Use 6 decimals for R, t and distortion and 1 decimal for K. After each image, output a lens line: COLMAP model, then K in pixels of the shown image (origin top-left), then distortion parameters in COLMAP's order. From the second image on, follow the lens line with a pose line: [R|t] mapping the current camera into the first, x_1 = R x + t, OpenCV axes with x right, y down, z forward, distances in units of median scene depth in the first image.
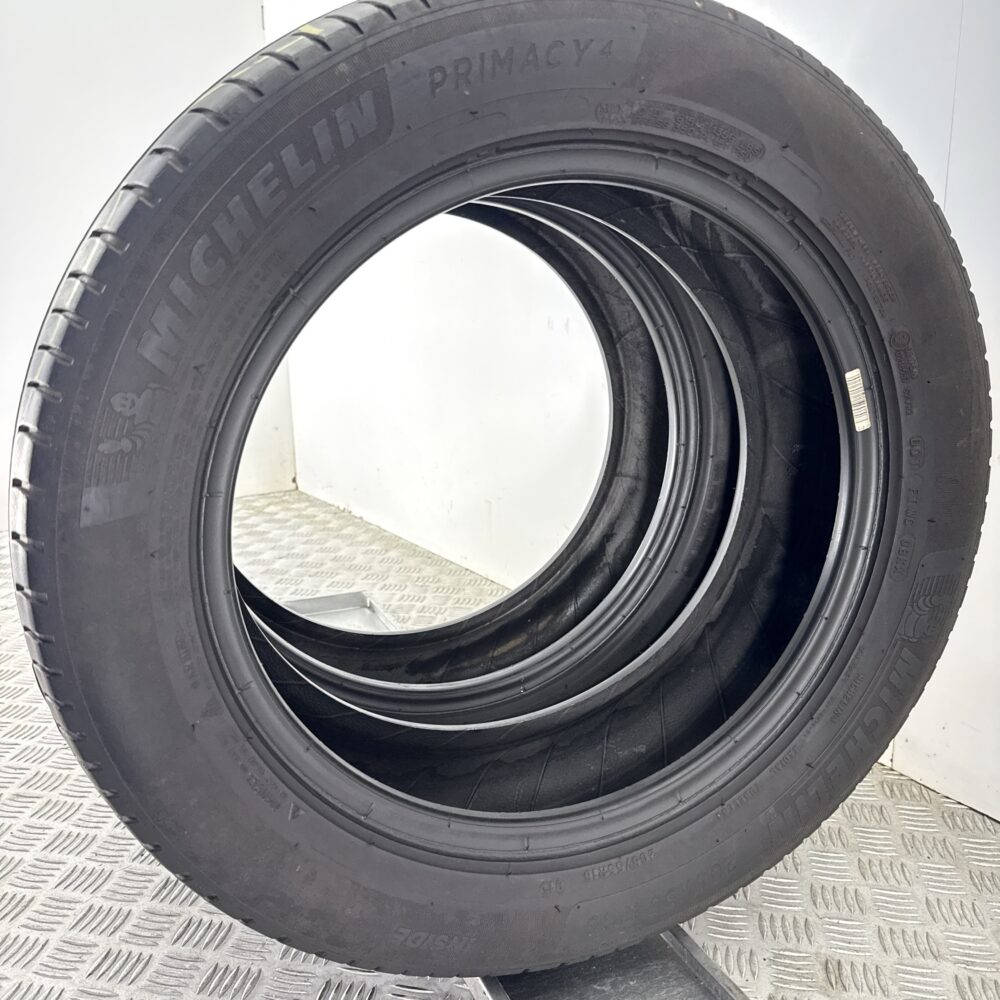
lens RADIAL K [[903.0, 0, 495.6], [0, 903.0, 502.1], [0, 0, 1]] dist [0.061267, -0.154617]
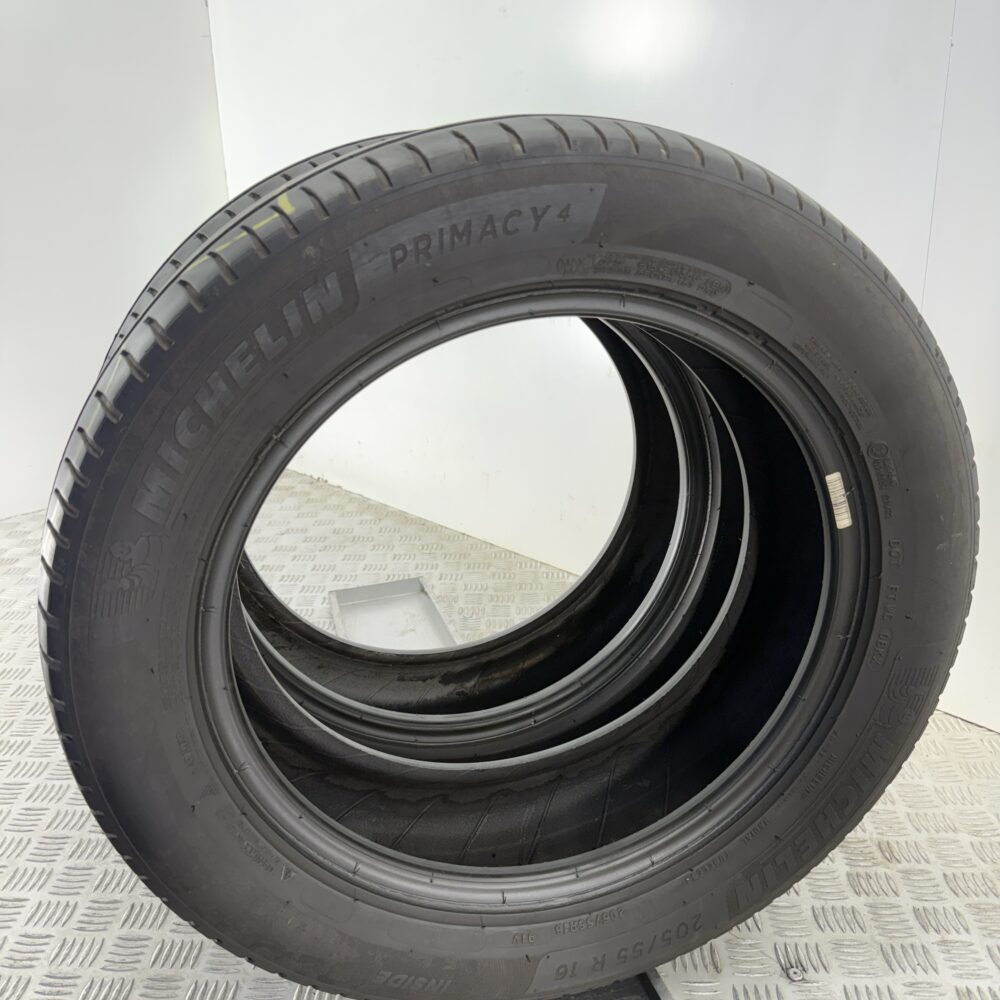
lens RADIAL K [[903.0, 0, 495.1], [0, 903.0, 500.9], [0, 0, 1]] dist [0.061267, -0.154617]
pose [[0.994112, 0.029278, -0.104328, 0.147050], [-0.021256, 0.996790, 0.077184, -0.223052], [0.106253, -0.074512, 0.991543, -0.070198]]
